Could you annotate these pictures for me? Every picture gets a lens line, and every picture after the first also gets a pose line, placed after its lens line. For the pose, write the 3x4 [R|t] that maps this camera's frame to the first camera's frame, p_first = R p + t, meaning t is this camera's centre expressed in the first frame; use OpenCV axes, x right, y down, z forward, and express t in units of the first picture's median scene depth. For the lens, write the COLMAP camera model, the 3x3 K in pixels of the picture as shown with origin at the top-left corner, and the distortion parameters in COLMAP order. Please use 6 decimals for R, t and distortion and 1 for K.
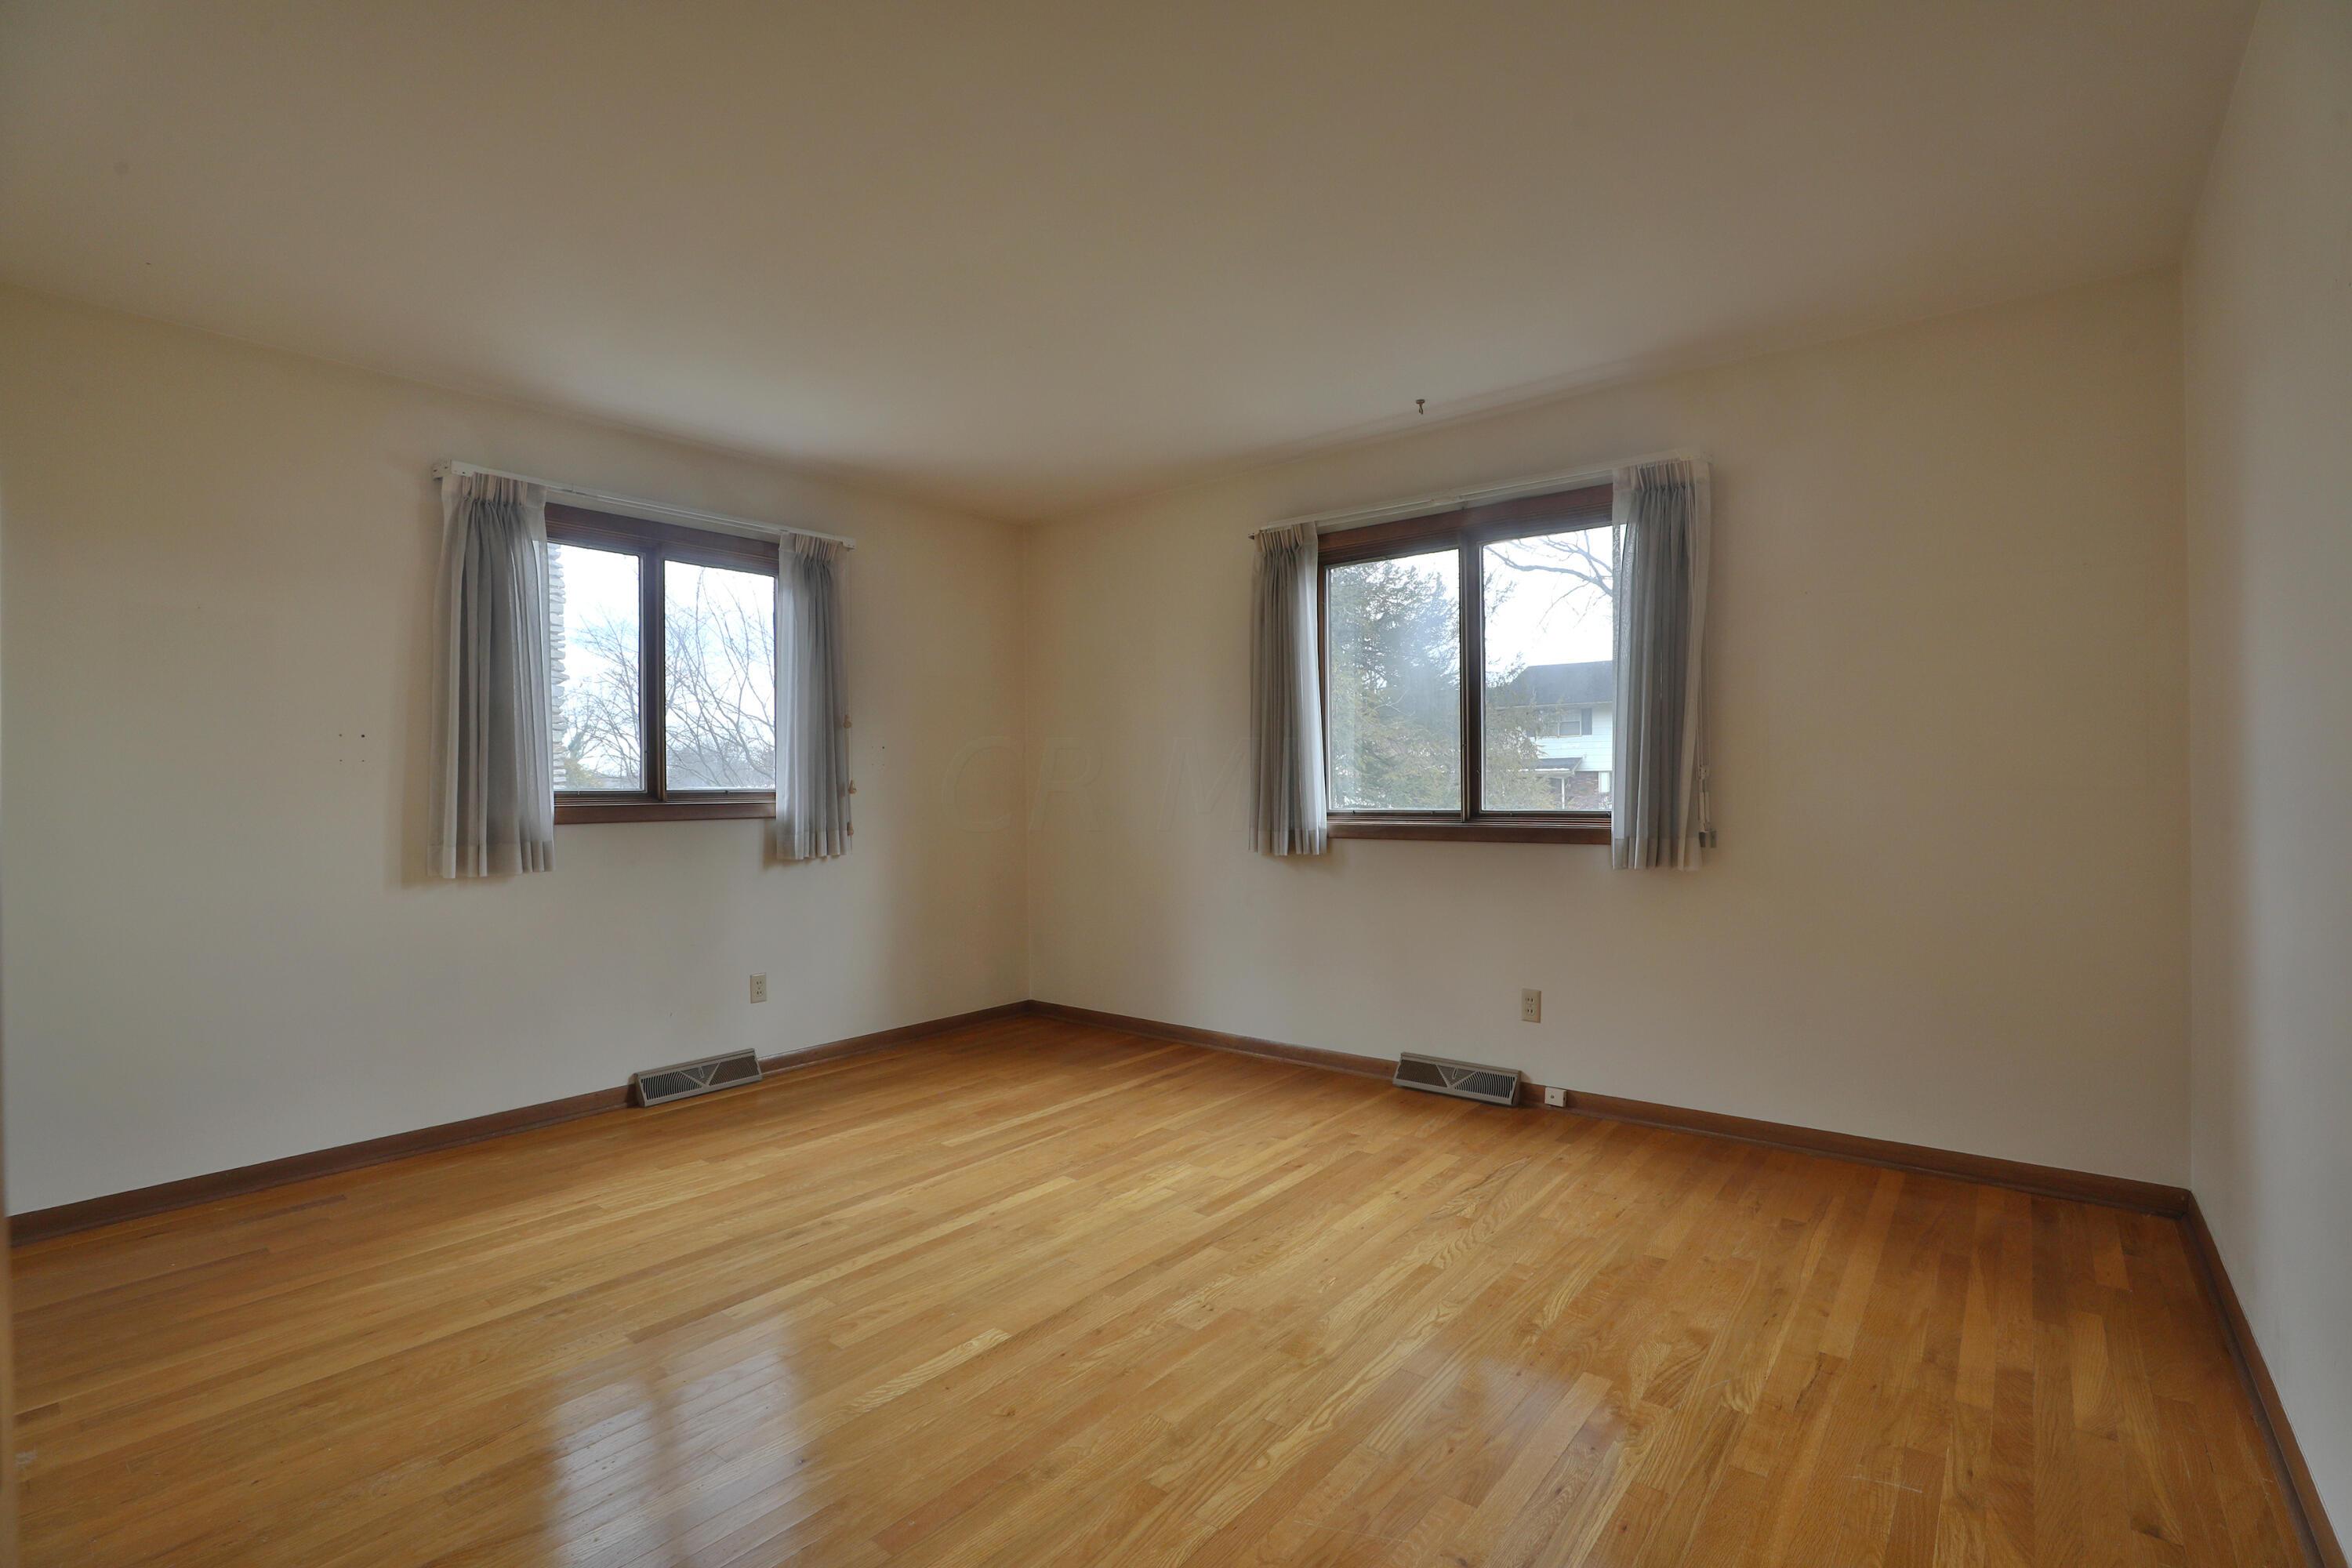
lens RADIAL K [[1082.9, 0, 1176.5], [0, 1082.9, 774.8], [0, 0, 1]] dist [-0.040689, 0.010008]
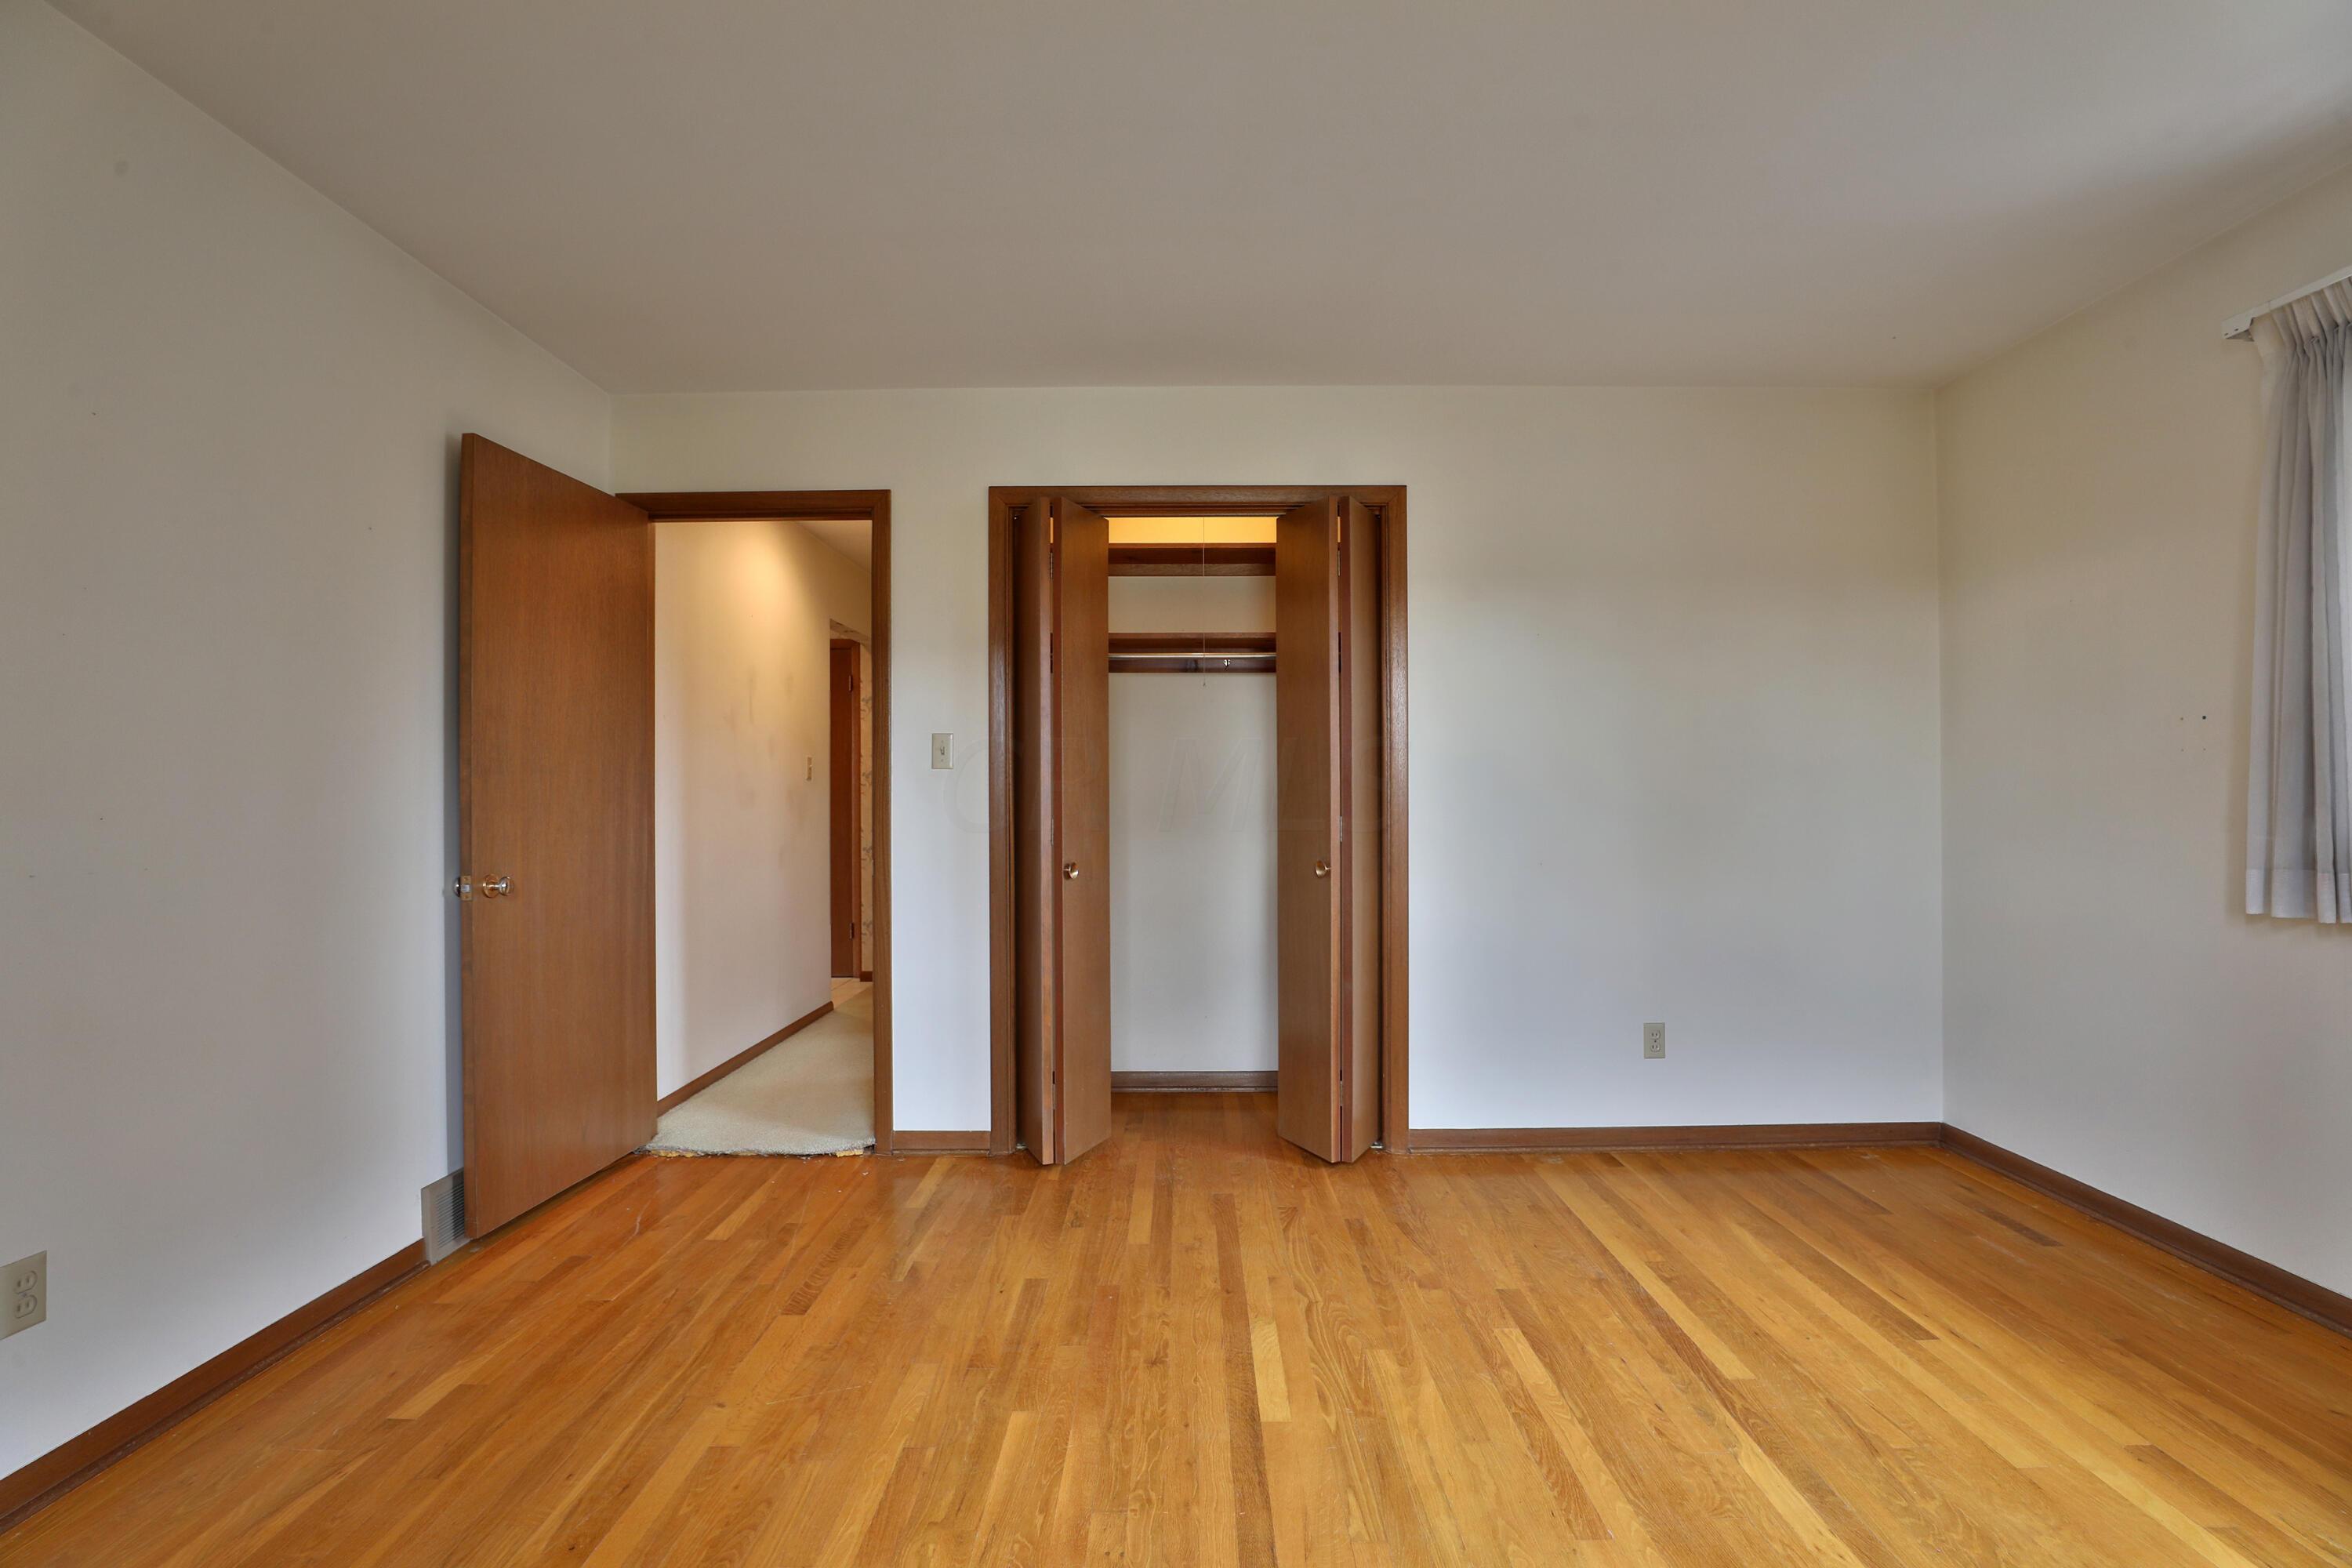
lens RADIAL K [[1082.9, 0, 1158.1], [0, 1082.9, 792.3], [0, 0, 1]] dist [-0.040689, 0.010008]
pose [[-0.802013, 0.012888, -0.597168, 0.346867], [0.022898, 0.999696, -0.009177, 0.010979], [0.596868, -0.021034, -0.802064, 1.317916]]
